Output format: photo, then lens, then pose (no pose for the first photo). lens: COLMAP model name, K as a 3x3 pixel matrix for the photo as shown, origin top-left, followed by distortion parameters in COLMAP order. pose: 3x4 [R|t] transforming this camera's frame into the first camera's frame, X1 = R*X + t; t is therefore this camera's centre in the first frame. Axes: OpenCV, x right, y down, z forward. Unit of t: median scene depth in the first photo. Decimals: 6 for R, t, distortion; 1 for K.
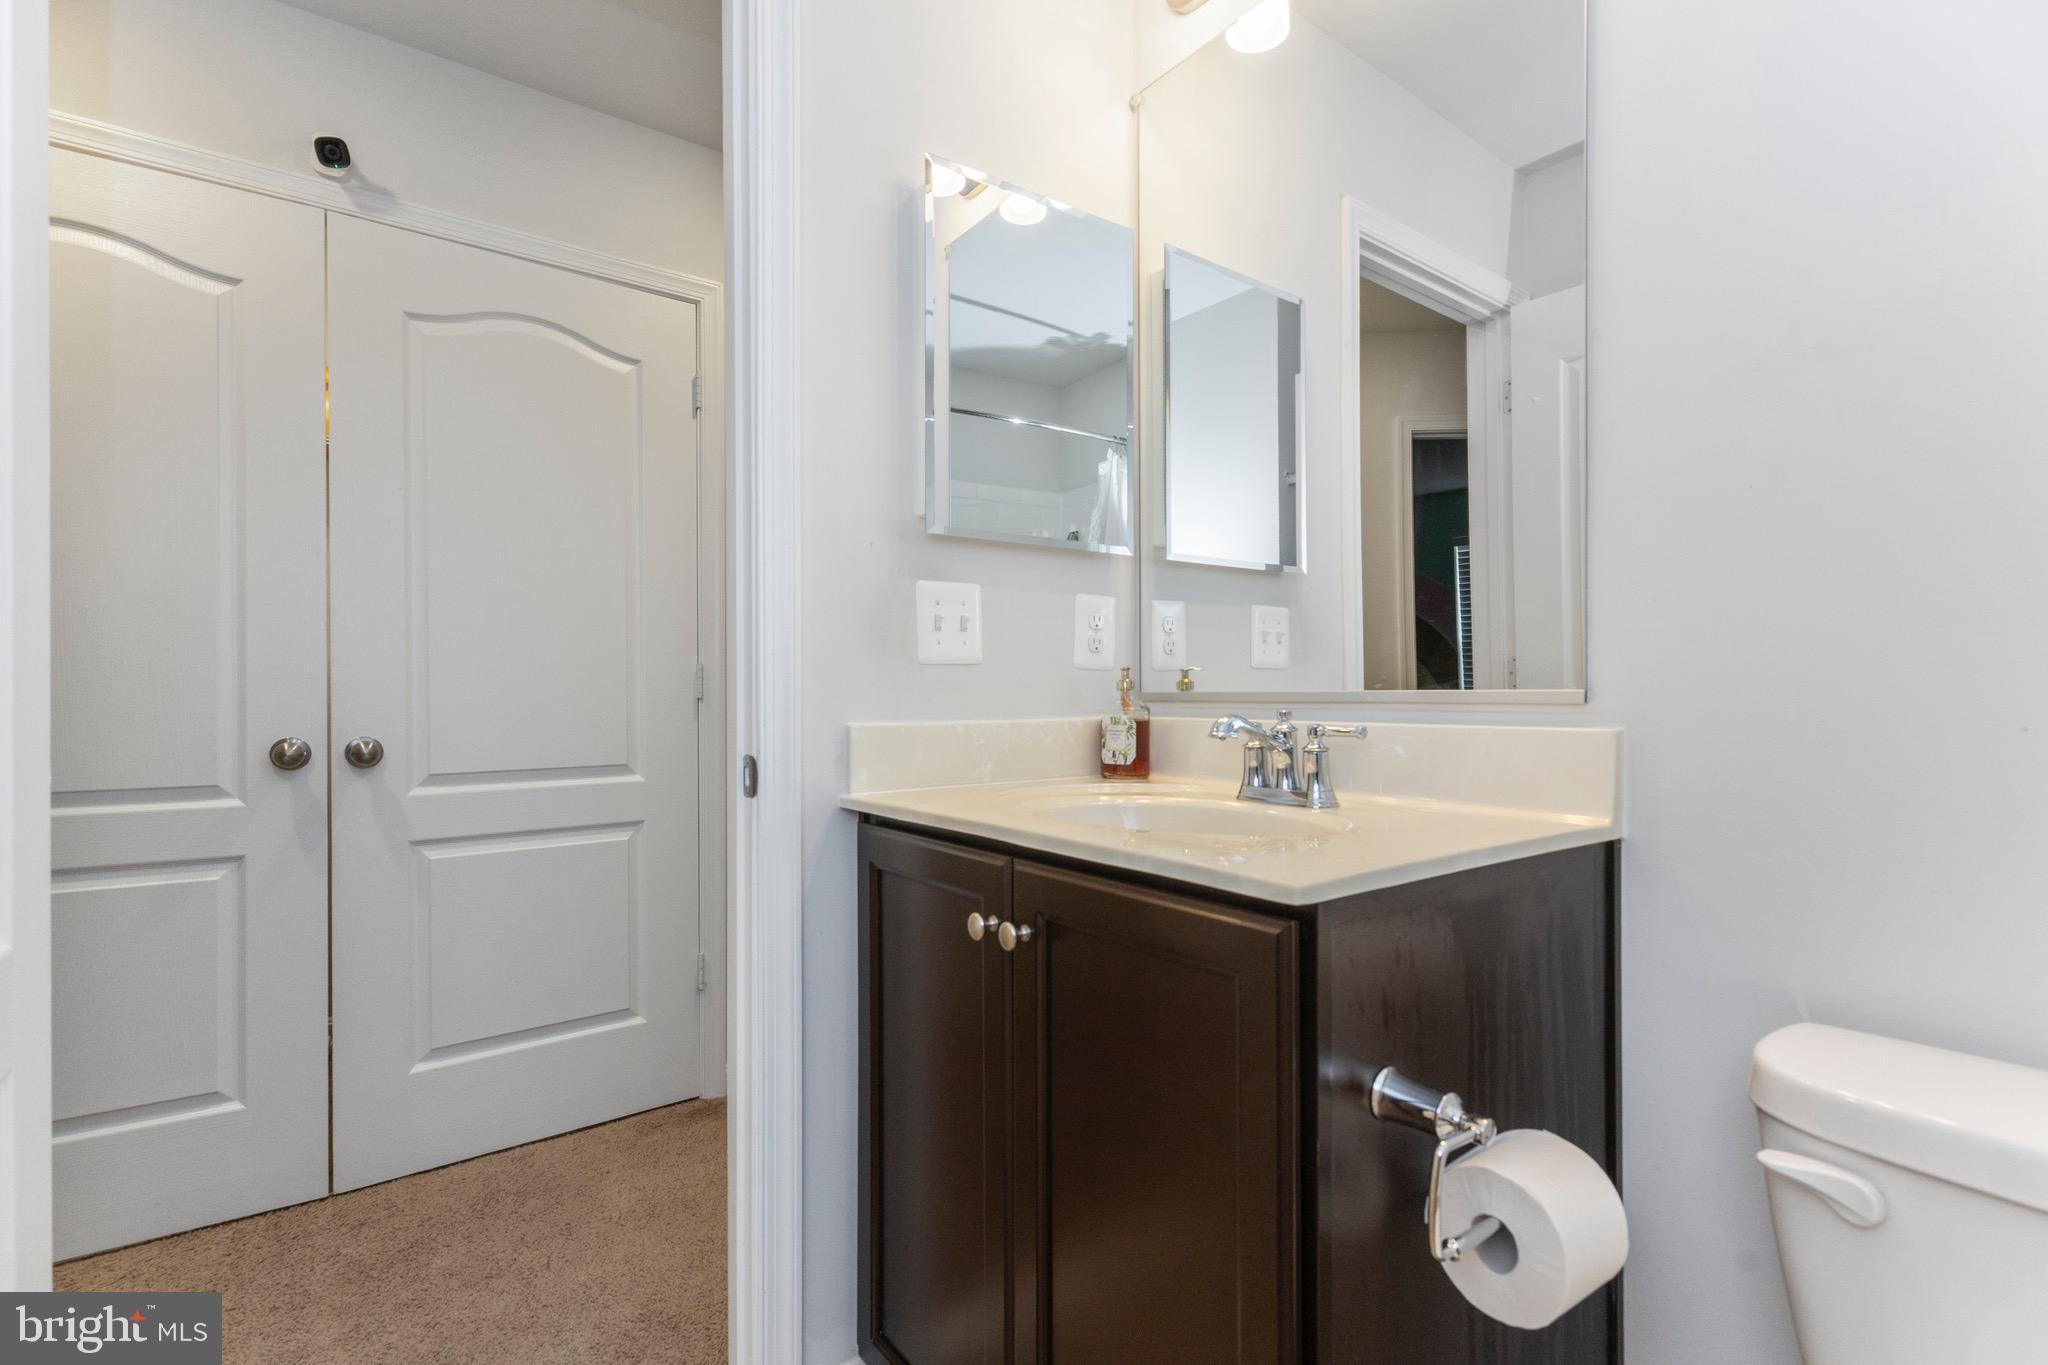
lens RADIAL K [[924.0, 0, 1025.4], [0, 924.0, 689.5], [0, 0, 1]] dist [0.002004, -0.000739]
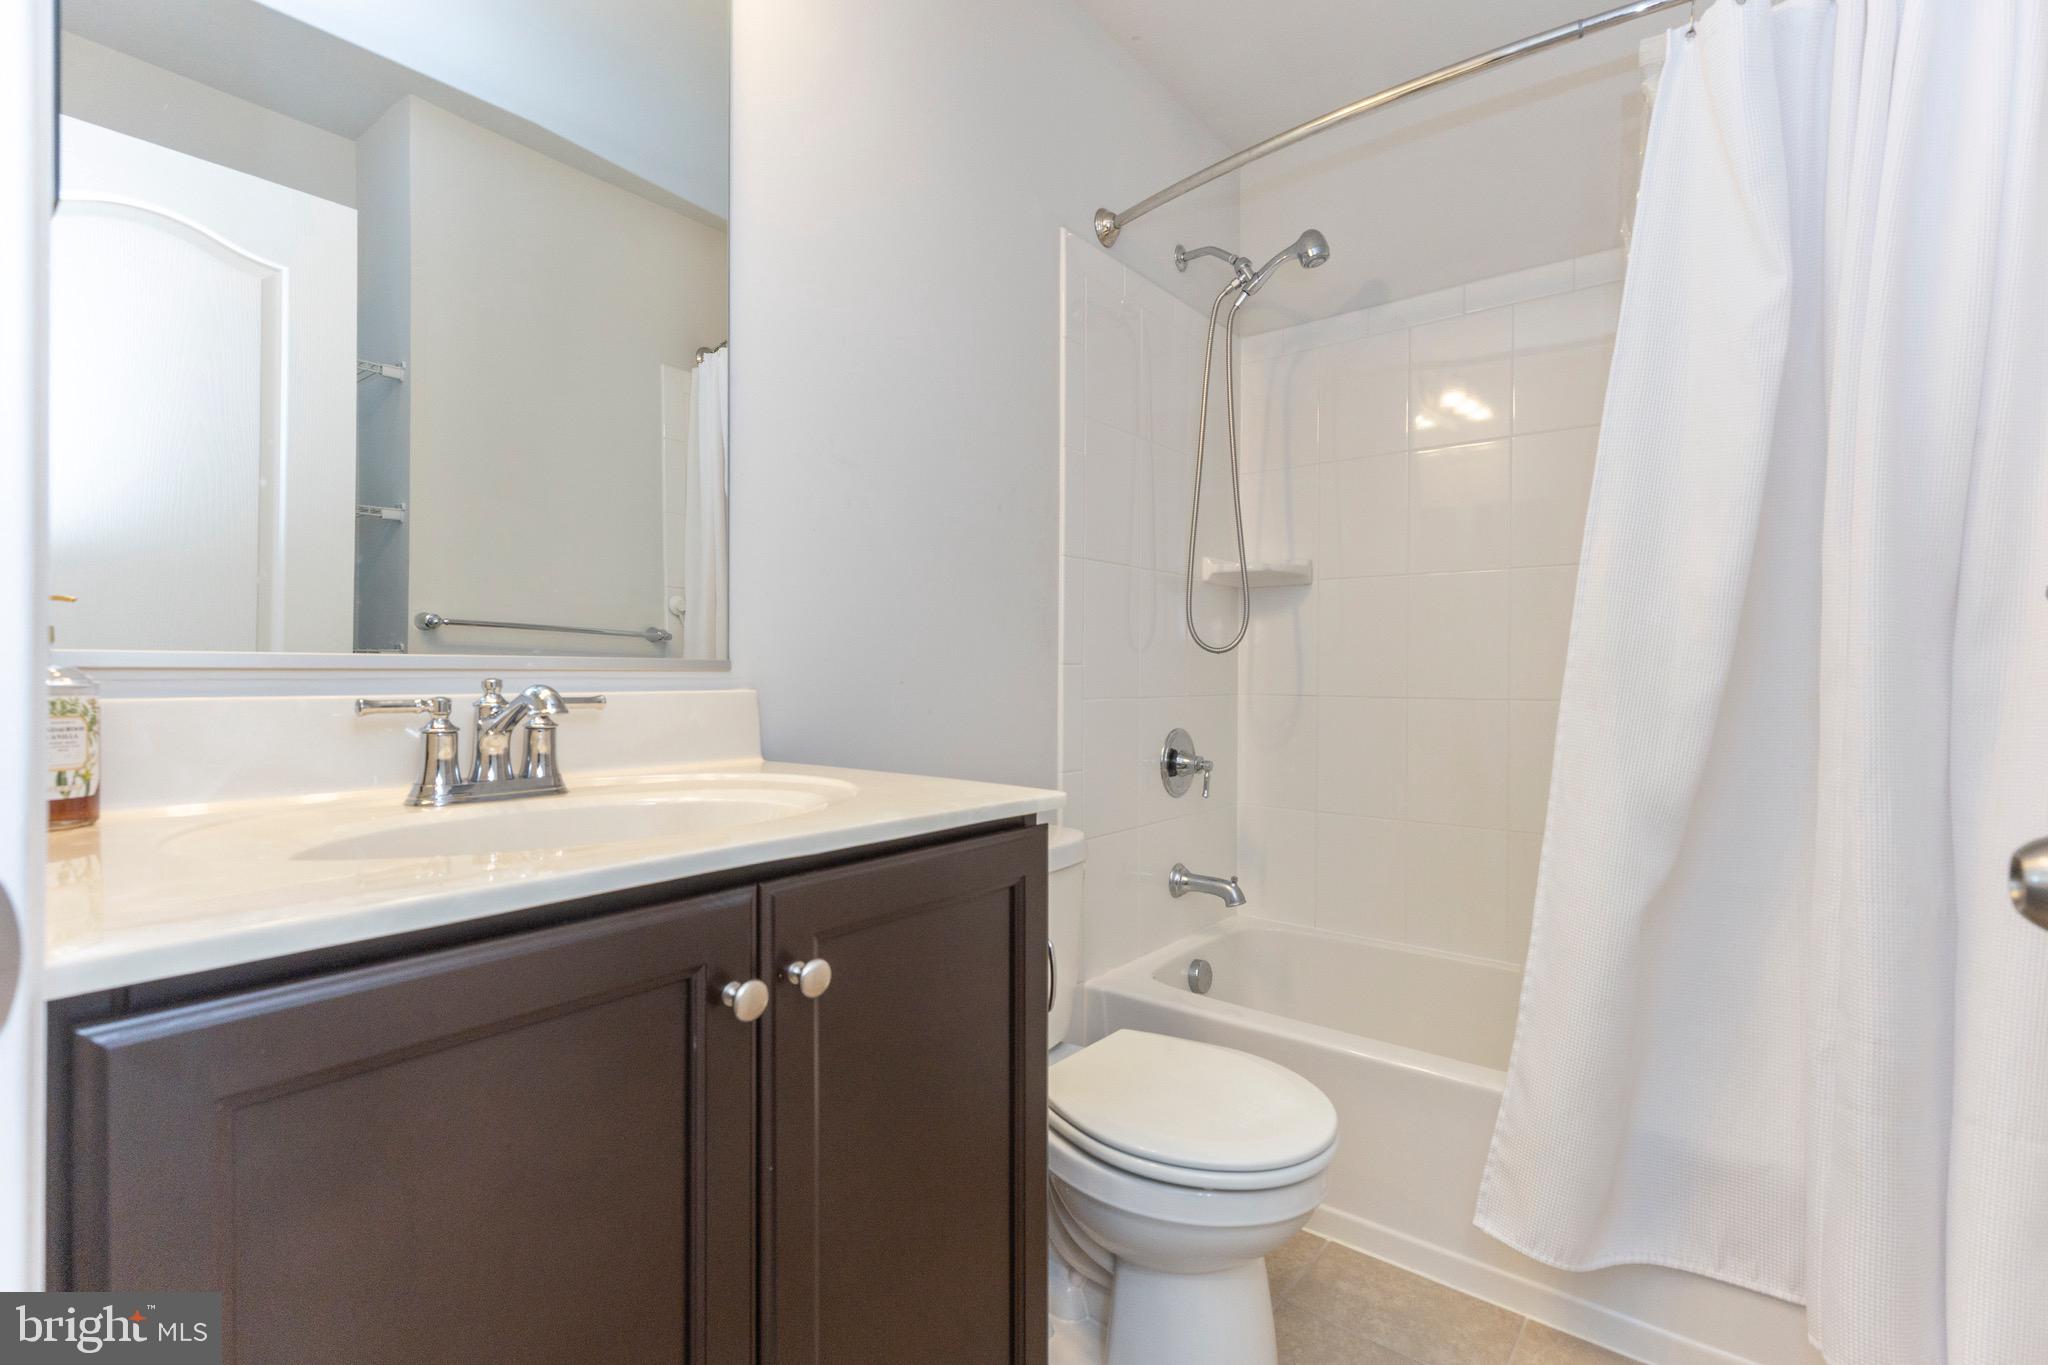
lens RADIAL K [[924.0, 0, 1028.0], [0, 924.0, 673.0], [0, 0, 1]] dist [0.002004, -0.000739]
pose [[-0.245642, -0.003589, 0.969354, -0.582356], [-0.006321, 0.999978, 0.002101, 0.013791], [-0.969340, -0.005611, -0.245659, 0.756314]]
